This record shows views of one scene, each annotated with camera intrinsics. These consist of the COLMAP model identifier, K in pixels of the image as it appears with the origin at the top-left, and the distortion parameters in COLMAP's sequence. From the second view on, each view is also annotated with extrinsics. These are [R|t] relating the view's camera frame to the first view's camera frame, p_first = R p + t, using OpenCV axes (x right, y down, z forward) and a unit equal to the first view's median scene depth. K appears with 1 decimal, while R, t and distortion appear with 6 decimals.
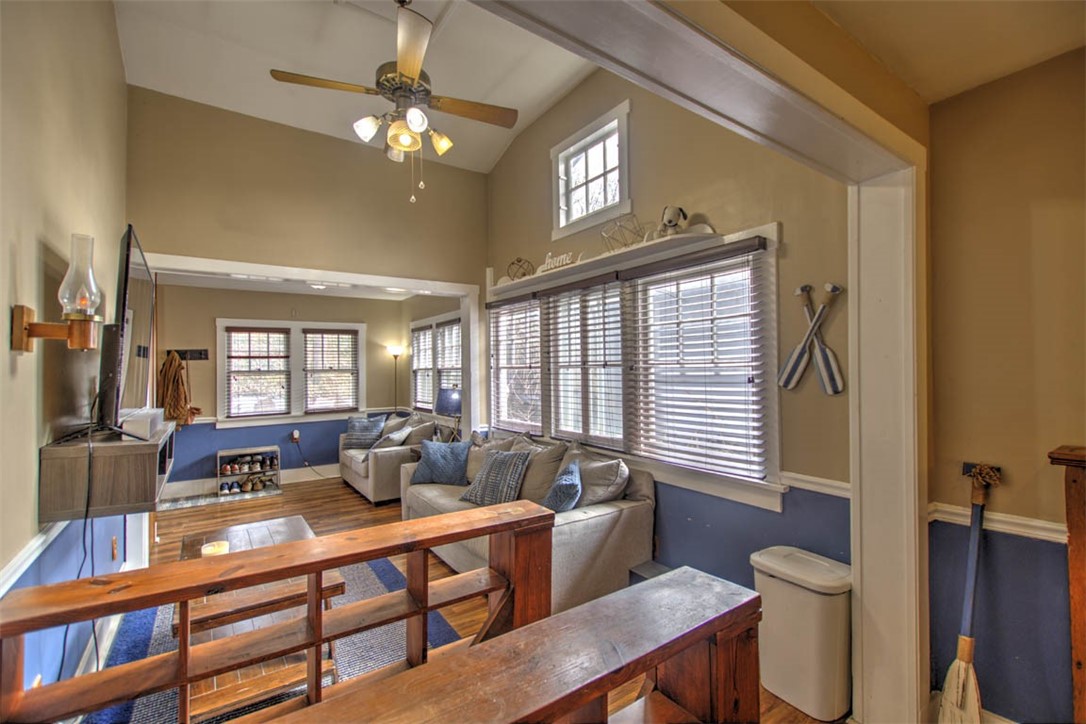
lens RADIAL K [[480.2, 0, 541.9], [0, 480.2, 373.7], [0, 0, 1]] dist [0.000229, 0.000004]
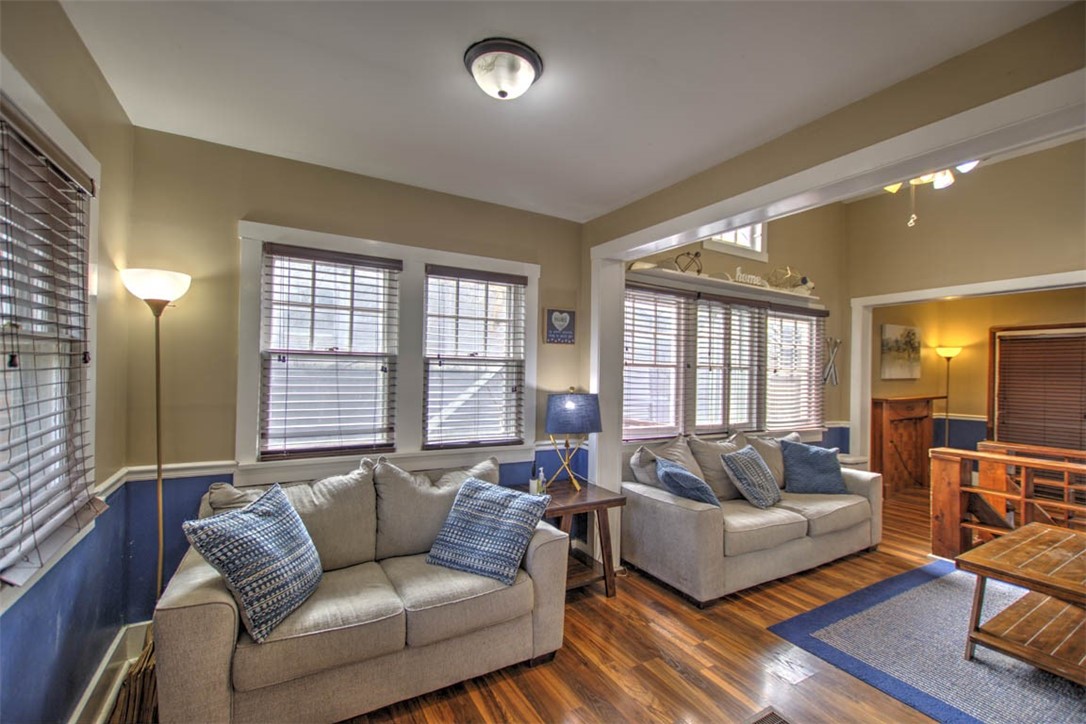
lens RADIAL K [[463.1, 0, 543.0], [0, 463.1, 362.0], [0, 0, 1]] dist [0.000329, 0.000005]
pose [[0.082433, 0.015836, 0.996471, -1.082980], [-0.022539, 0.999648, -0.014022, -0.003420], [-0.996342, -0.021303, 0.082760, 1.330607]]
